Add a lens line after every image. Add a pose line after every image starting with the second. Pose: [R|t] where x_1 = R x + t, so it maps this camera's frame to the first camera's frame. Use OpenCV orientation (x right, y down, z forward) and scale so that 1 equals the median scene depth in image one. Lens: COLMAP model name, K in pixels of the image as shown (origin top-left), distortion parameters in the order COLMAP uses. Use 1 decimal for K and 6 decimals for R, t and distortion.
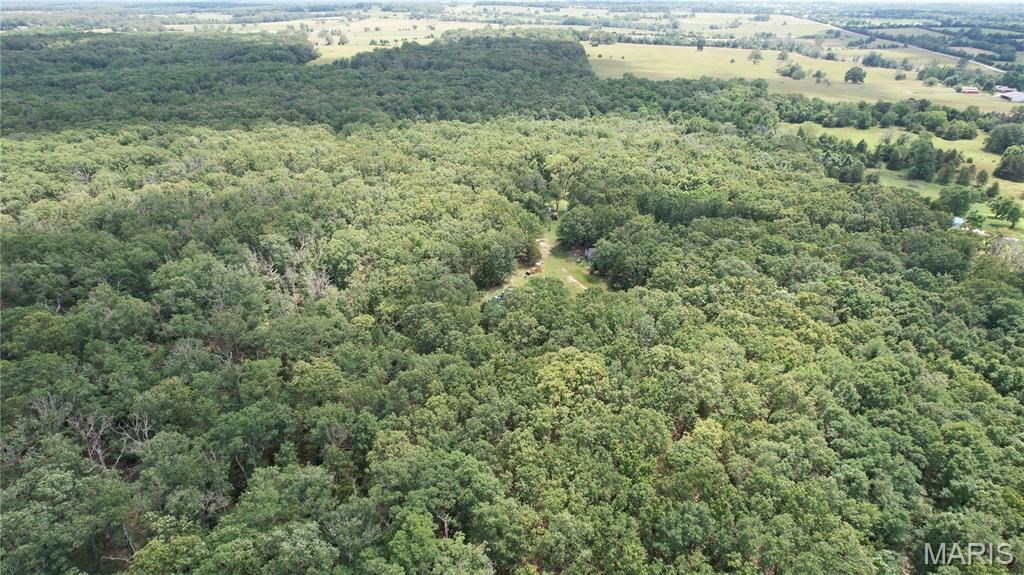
lens RADIAL K [[657.4, 0, 515.7], [0, 657.4, 285.5], [0, 0, 1]] dist [-0.085032, 0.075141]
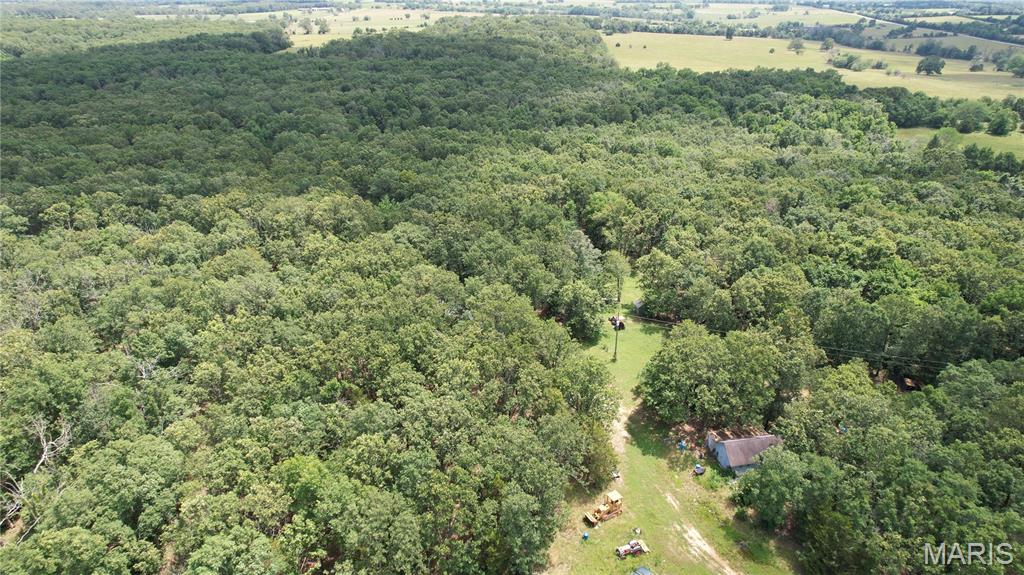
lens RADIAL K [[657.4, 0, 515.7], [0, 657.4, 285.5], [0, 0, 1]] dist [-0.085032, 0.075141]
pose [[0.999998, -0.001795, -0.000260, -0.009040], [0.001796, 0.999980, 0.005995, -0.054698], [0.000249, -0.005996, 0.999982, 0.189329]]
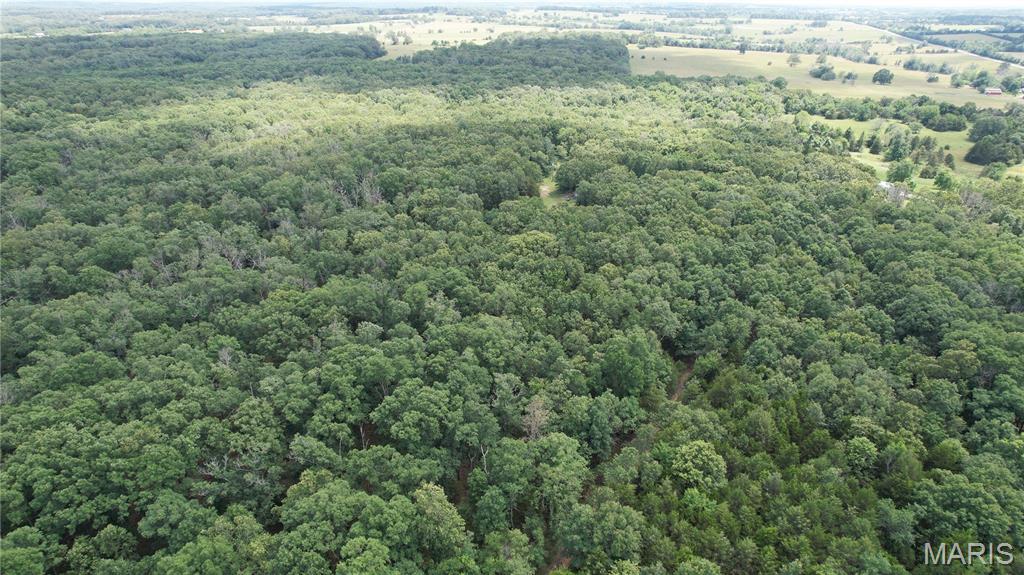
lens RADIAL K [[657.4, 0, 515.7], [0, 657.4, 285.5], [0, 0, 1]] dist [-0.085032, 0.075141]
pose [[0.995623, 0.039211, -0.084843, 0.036577], [-0.039795, 0.999194, -0.005202, 0.048974], [0.084570, 0.008556, 0.996381, -0.107193]]
